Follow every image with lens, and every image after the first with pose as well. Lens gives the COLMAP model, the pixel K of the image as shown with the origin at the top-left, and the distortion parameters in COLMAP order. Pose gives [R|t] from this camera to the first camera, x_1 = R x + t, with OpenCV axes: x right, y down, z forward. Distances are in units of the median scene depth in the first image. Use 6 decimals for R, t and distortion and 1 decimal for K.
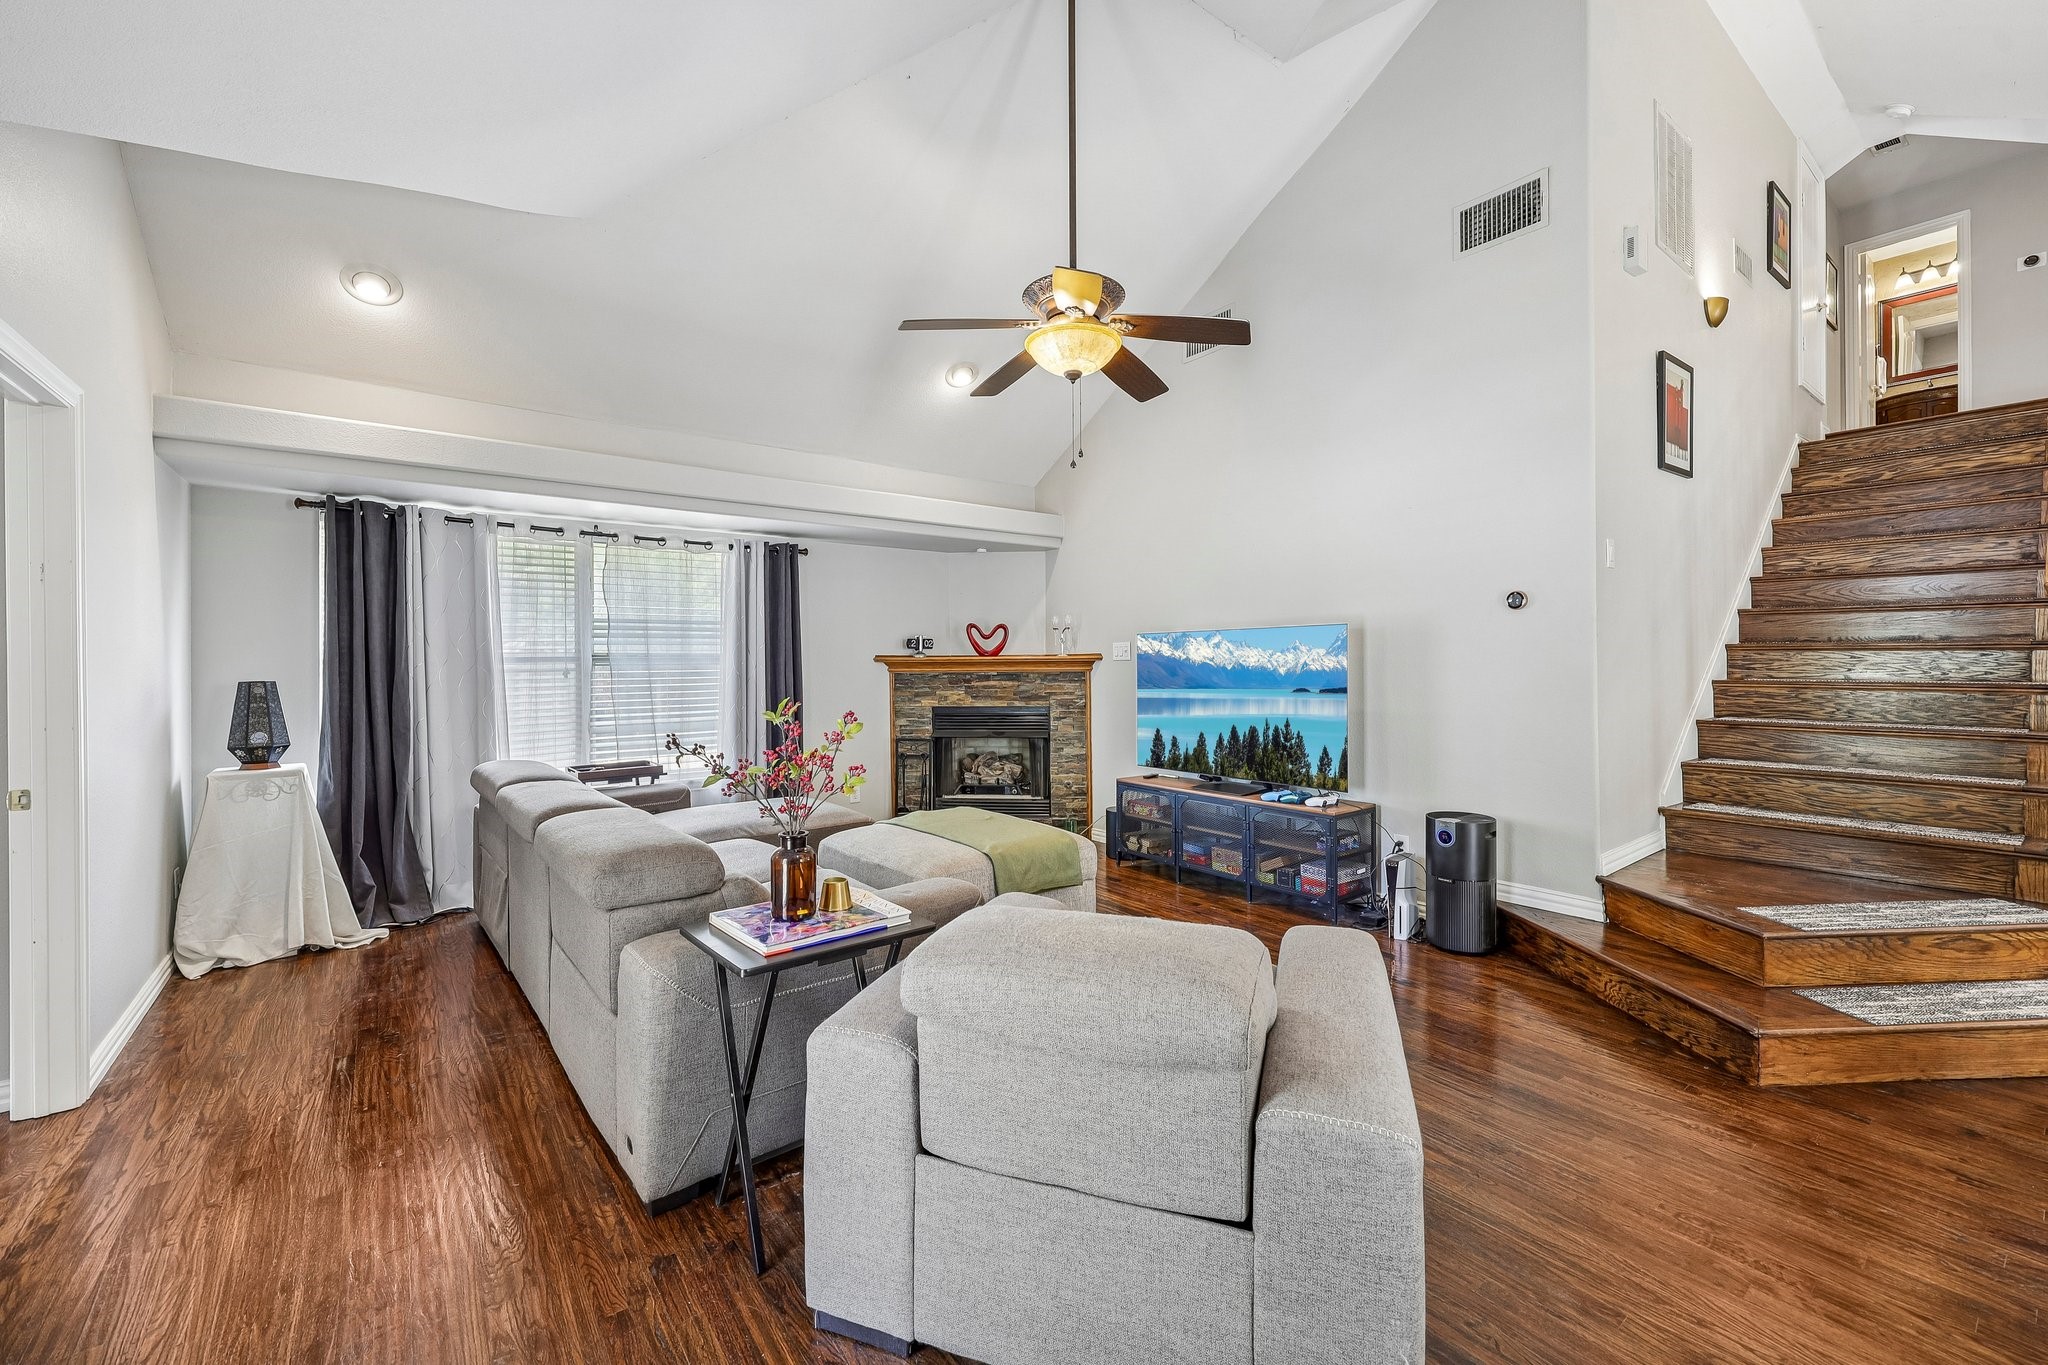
lens RADIAL K [[832.0, 0, 1024.4], [0, 832.0, 661.2], [0, 0, 1]] dist [0.001993, 0.000388]
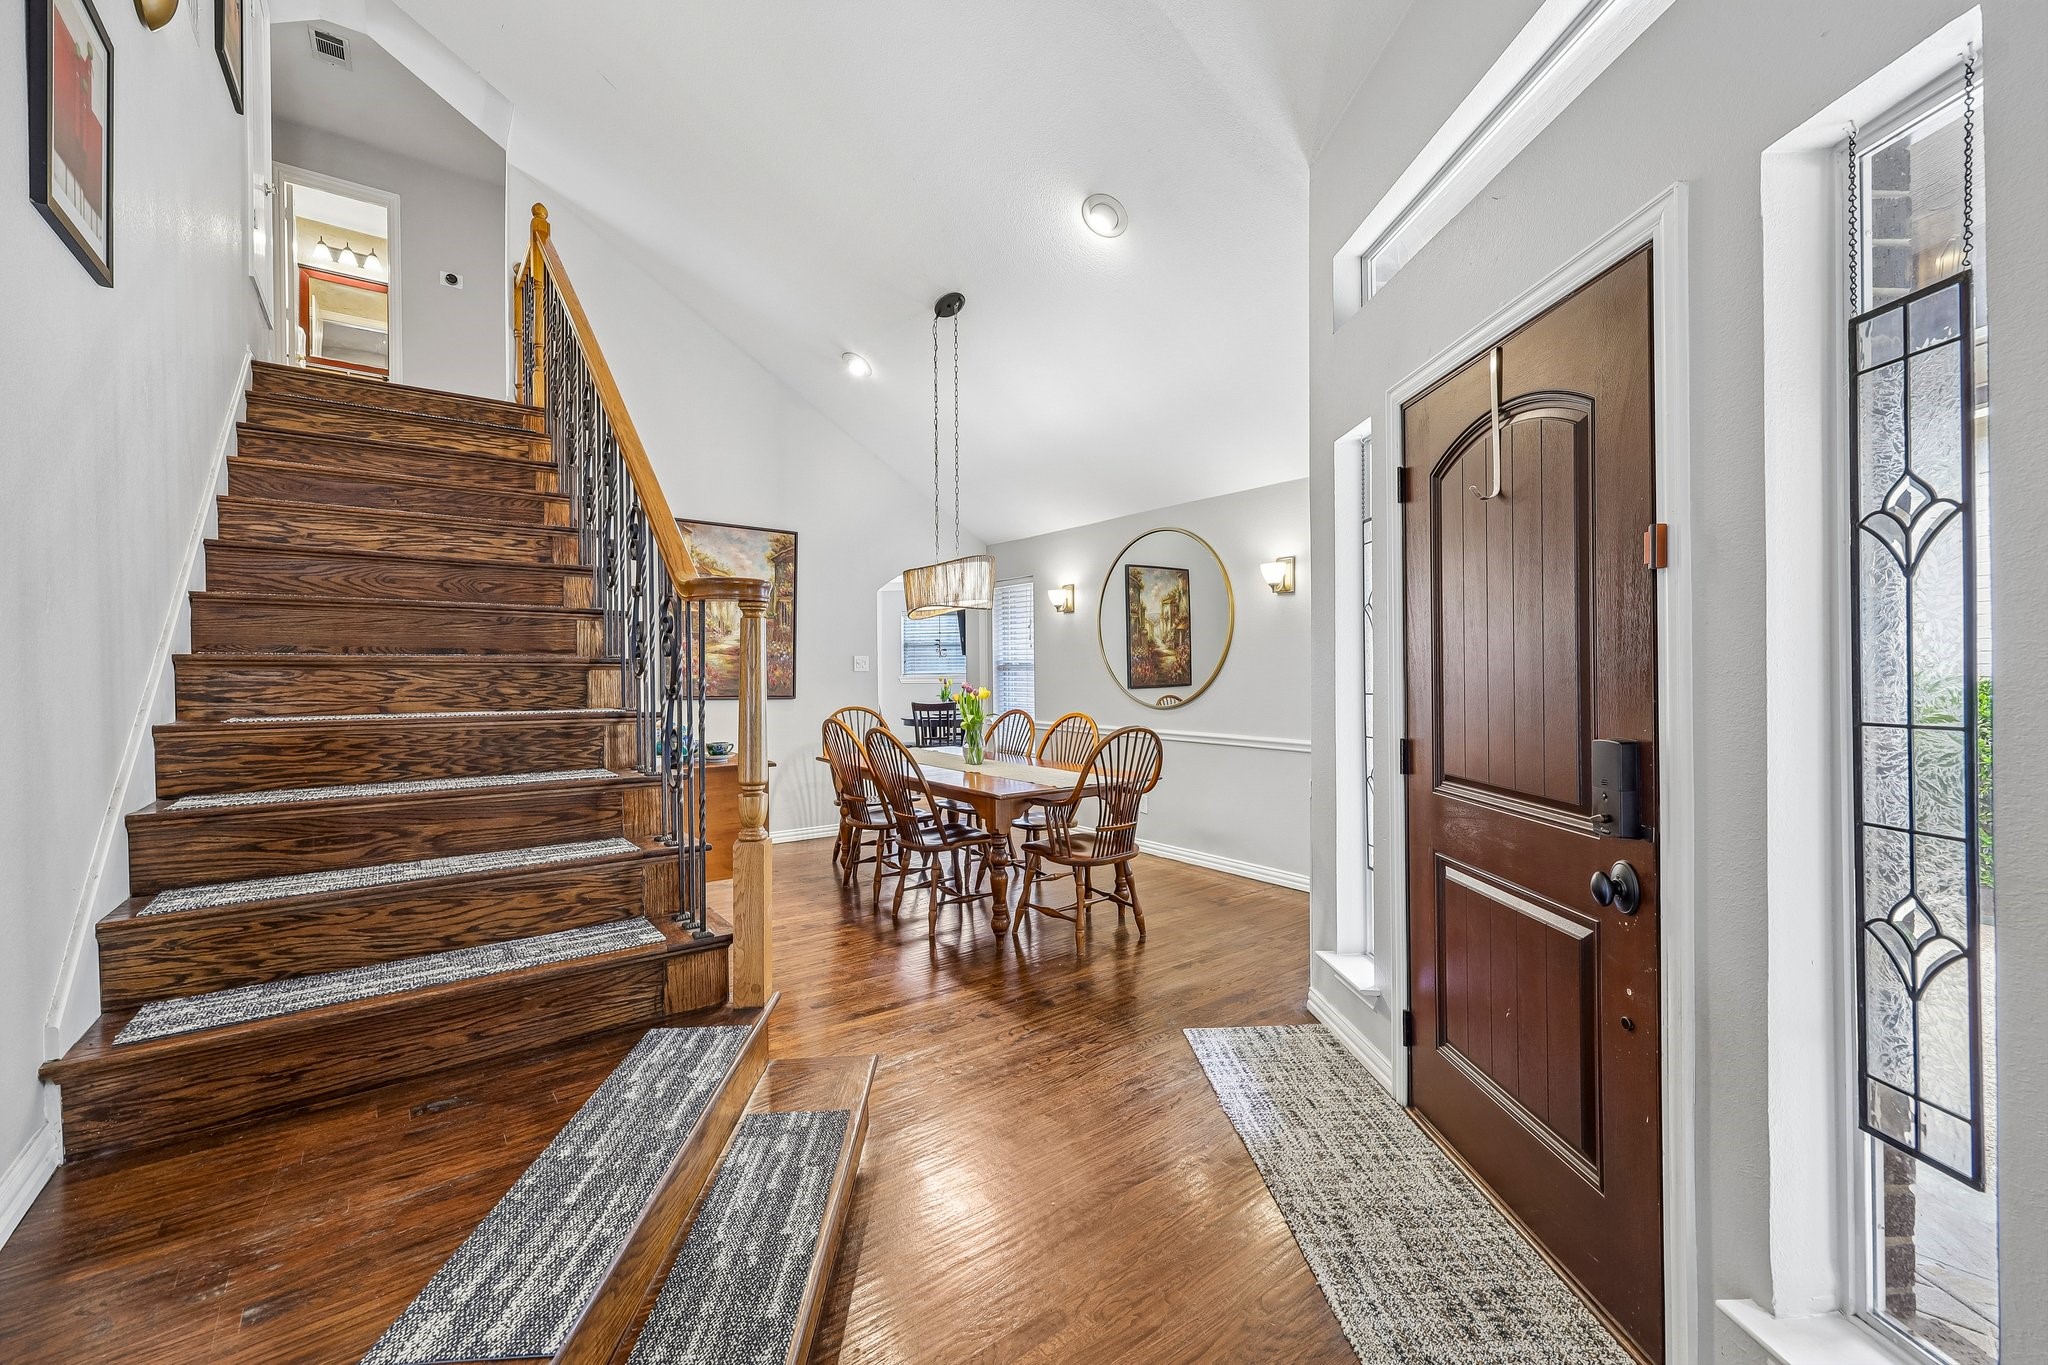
lens RADIAL K [[823.7, 0, 1029.4], [0, 823.7, 668.4], [0, 0, 1]] dist [-0.000020, 0.000176]
pose [[-0.007456, 0.007775, 0.999942, 0.324995], [0.005330, 0.999956, -0.007735, -0.004956], [-0.999958, 0.005272, -0.007498, 0.472845]]
